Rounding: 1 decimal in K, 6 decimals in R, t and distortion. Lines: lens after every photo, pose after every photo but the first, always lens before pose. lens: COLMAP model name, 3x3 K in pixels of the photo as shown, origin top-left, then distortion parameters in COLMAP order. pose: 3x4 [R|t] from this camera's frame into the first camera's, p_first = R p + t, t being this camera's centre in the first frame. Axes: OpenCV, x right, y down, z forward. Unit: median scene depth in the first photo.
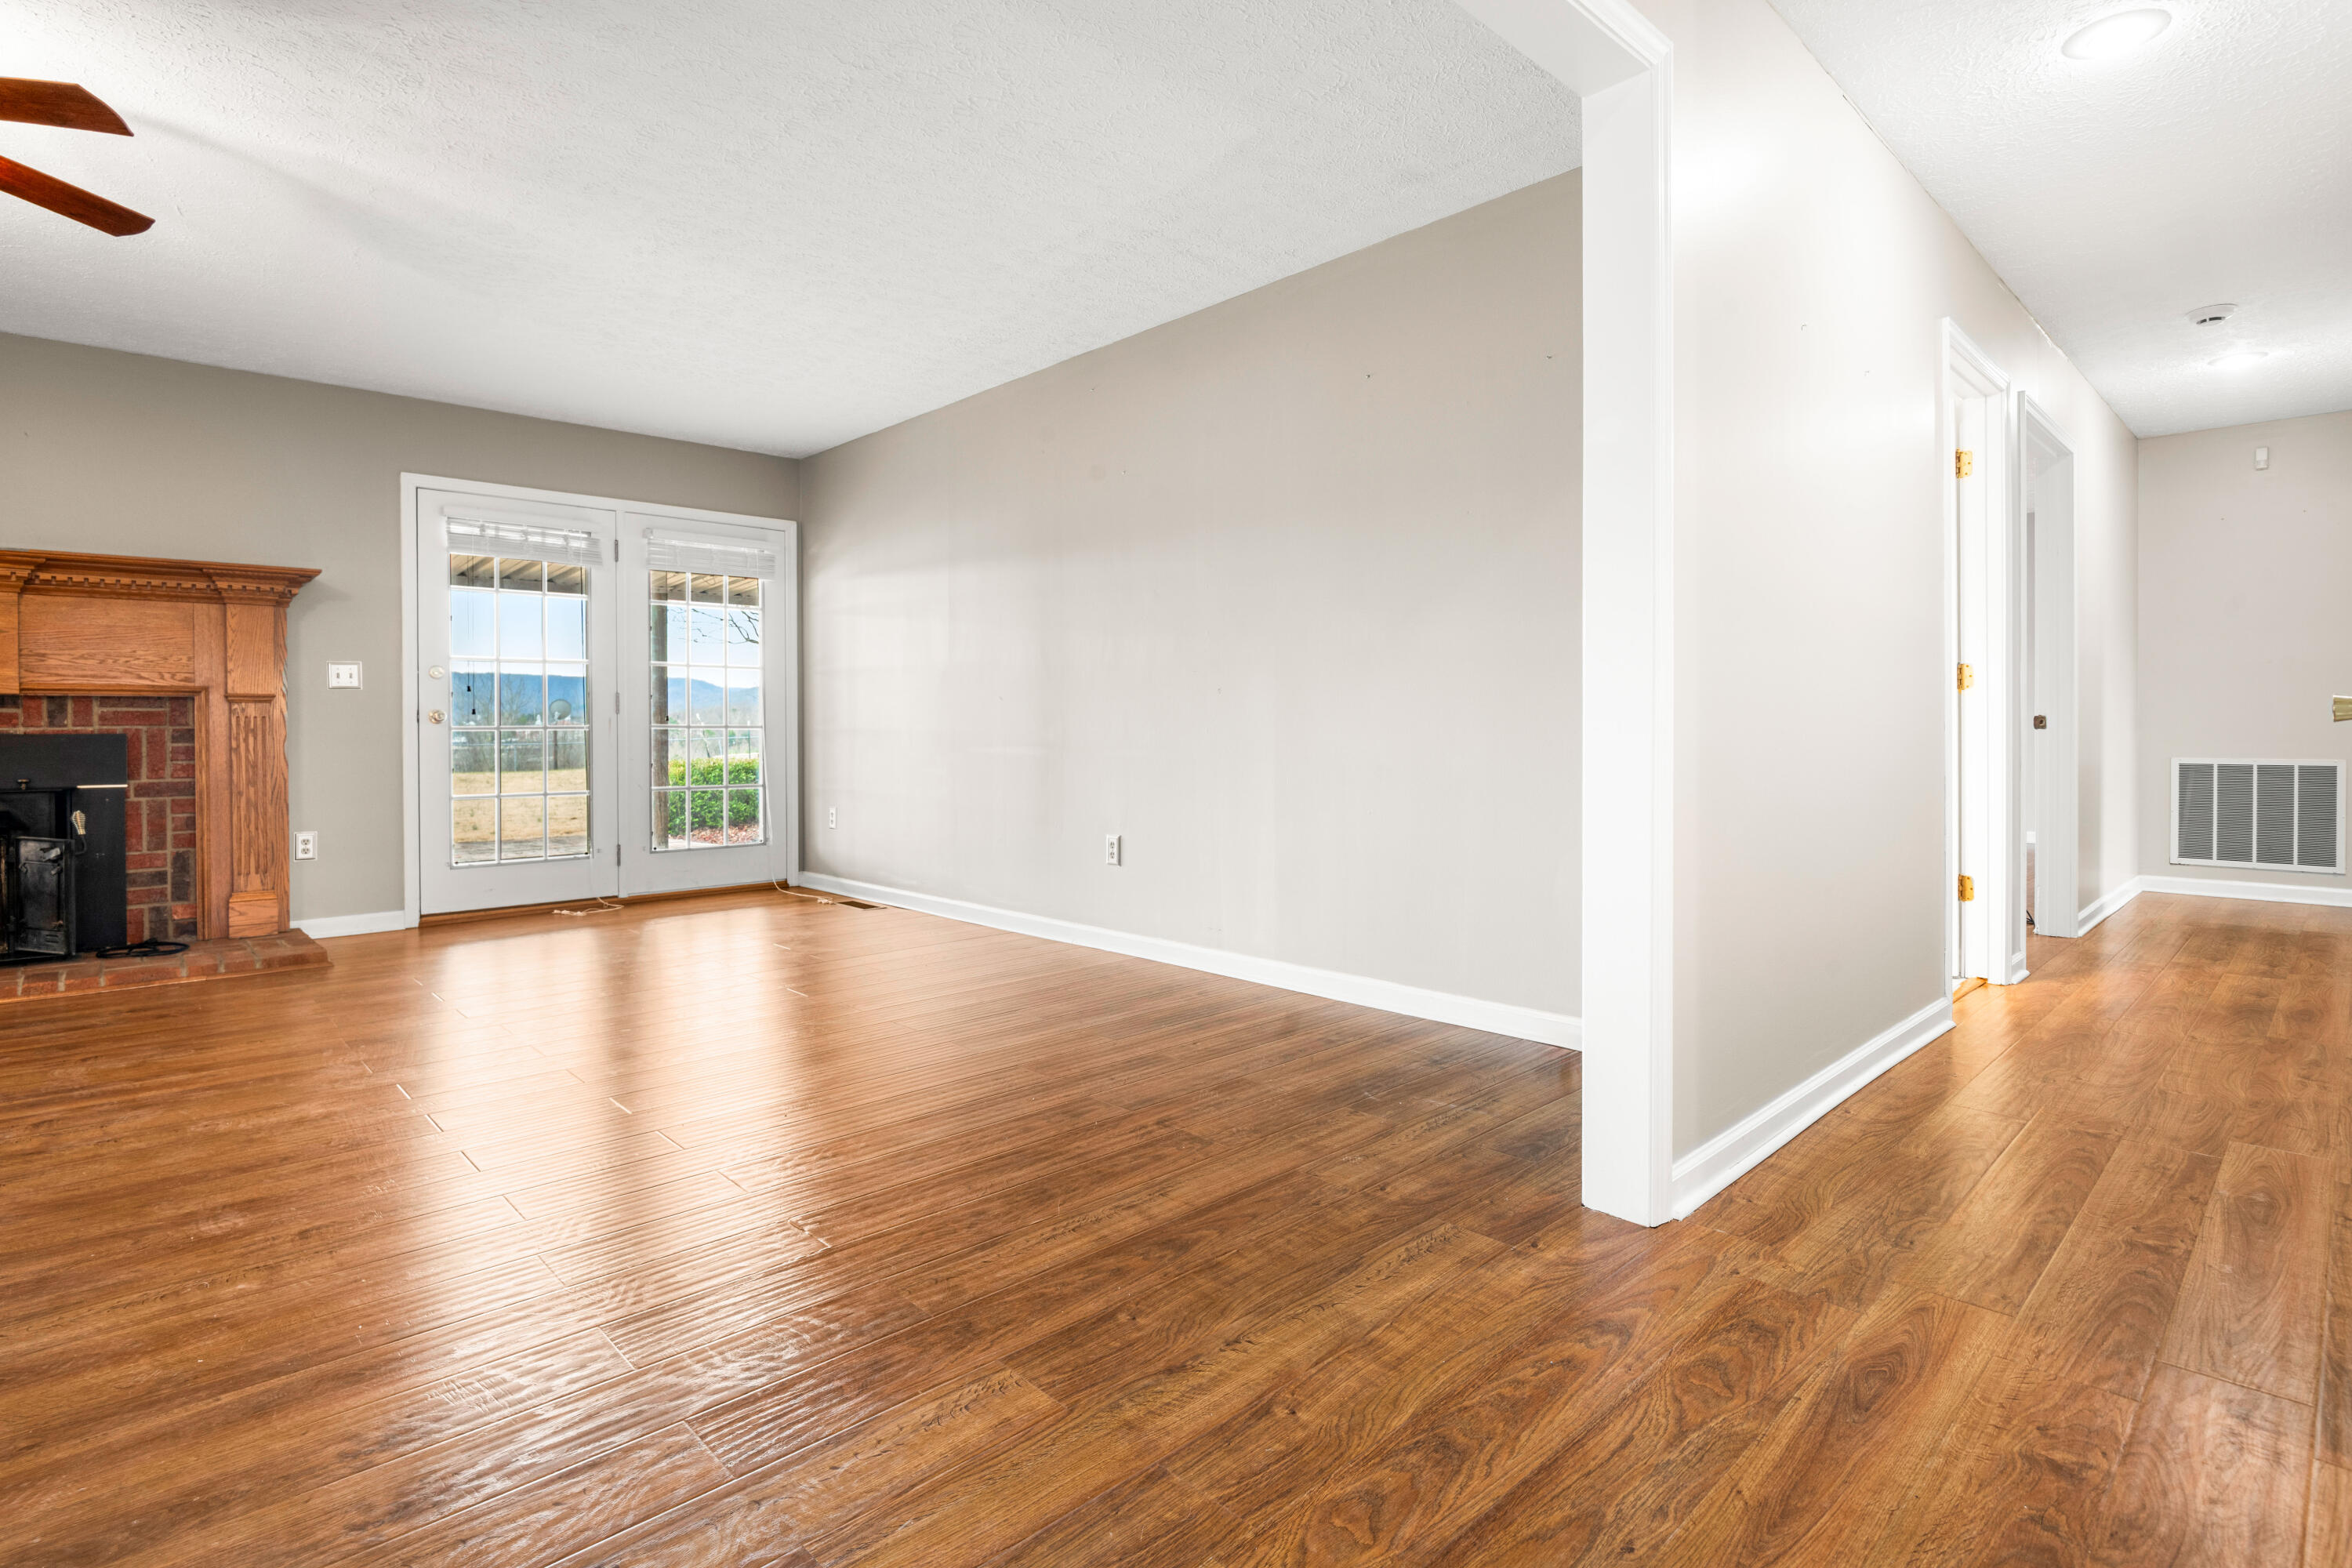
lens RADIAL K [[1127.1, 0, 1135.6], [0, 1127.1, 753.4], [0, 0, 1]] dist [-0.005448, -0.000690]
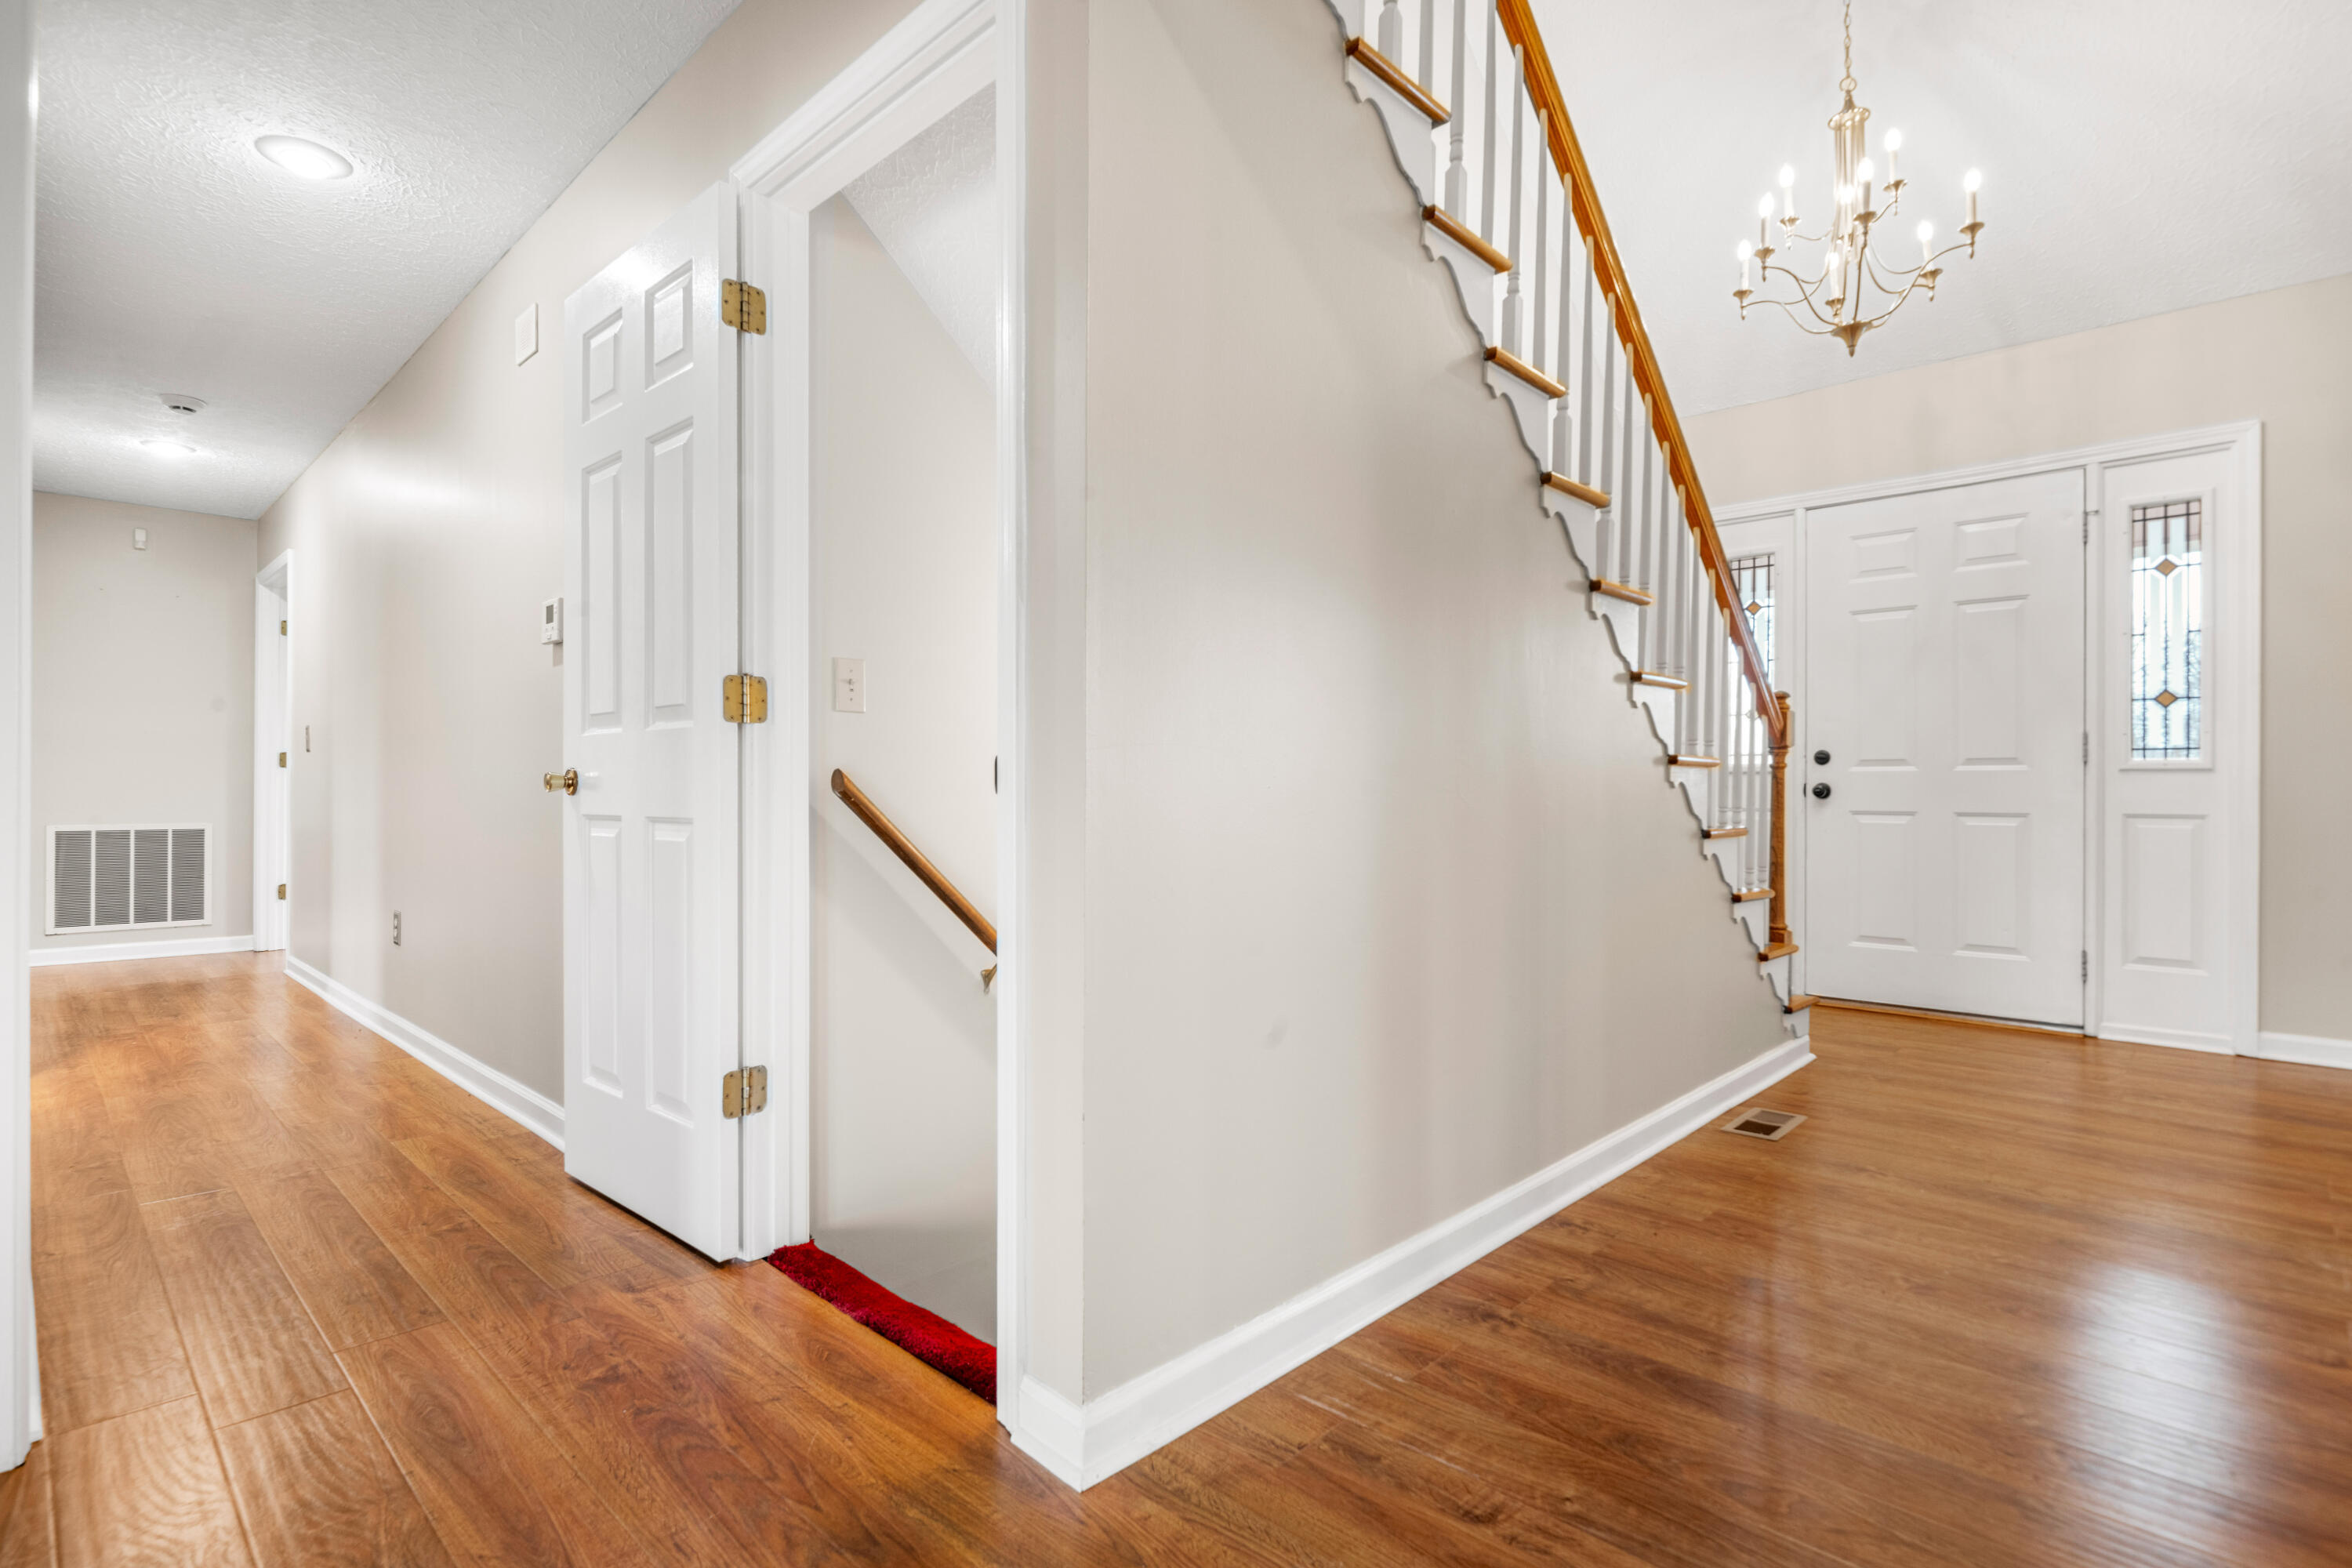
lens RADIAL K [[1128.8, 0, 1173.7], [0, 1128.8, 791.9], [0, 0, 1]] dist [-0.002063, -0.000711]
pose [[-0.042857, 0.008786, 0.999043, -0.111549], [0.016604, 0.999829, -0.008081, -0.000979], [-0.998943, 0.016242, -0.042996, 0.093472]]
